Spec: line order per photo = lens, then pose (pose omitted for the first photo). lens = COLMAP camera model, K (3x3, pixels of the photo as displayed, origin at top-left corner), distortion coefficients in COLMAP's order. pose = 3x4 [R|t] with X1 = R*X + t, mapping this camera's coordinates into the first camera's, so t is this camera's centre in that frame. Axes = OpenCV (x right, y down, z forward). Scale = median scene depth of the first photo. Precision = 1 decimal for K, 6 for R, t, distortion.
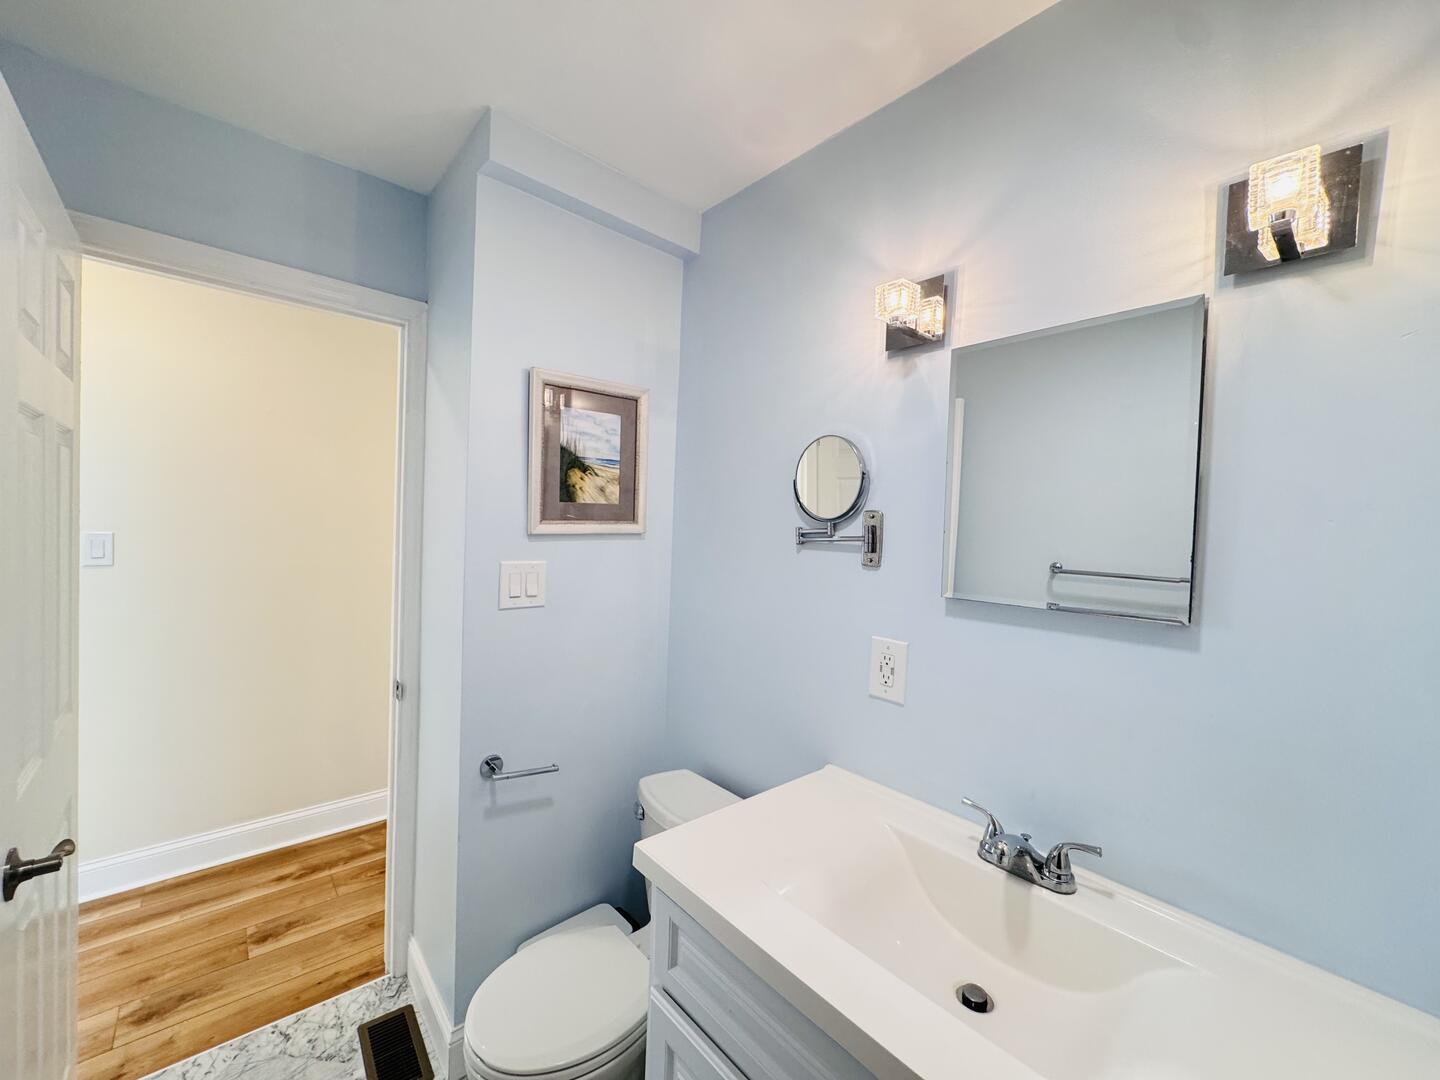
lens RADIAL K [[573.6, 0, 718.0], [0, 573.6, 542.4], [0, 0, 1]] dist [-0.002738, 0.000416]
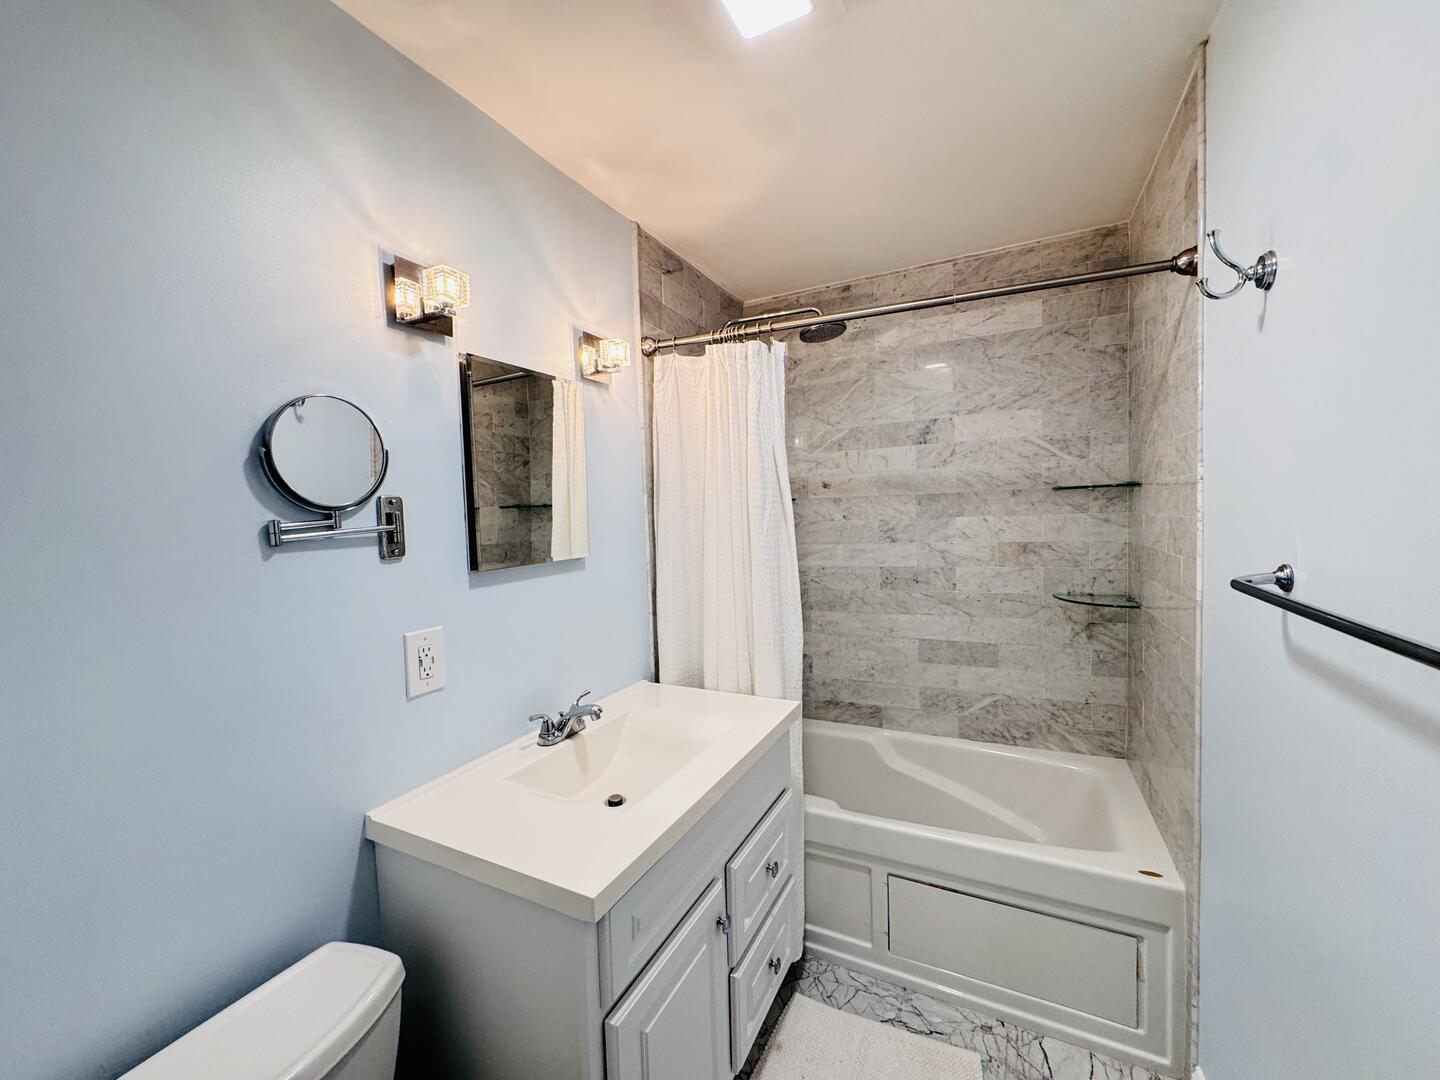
lens RADIAL K [[573.6, 0, 718.0], [0, 573.6, 542.4], [0, 0, 1]] dist [-0.002738, 0.000416]
pose [[-0.360068, -0.086866, 0.928873, -0.750302], [0.034576, 0.993729, 0.106335, -0.062730], [-0.932285, 0.070405, -0.354807, 0.855745]]
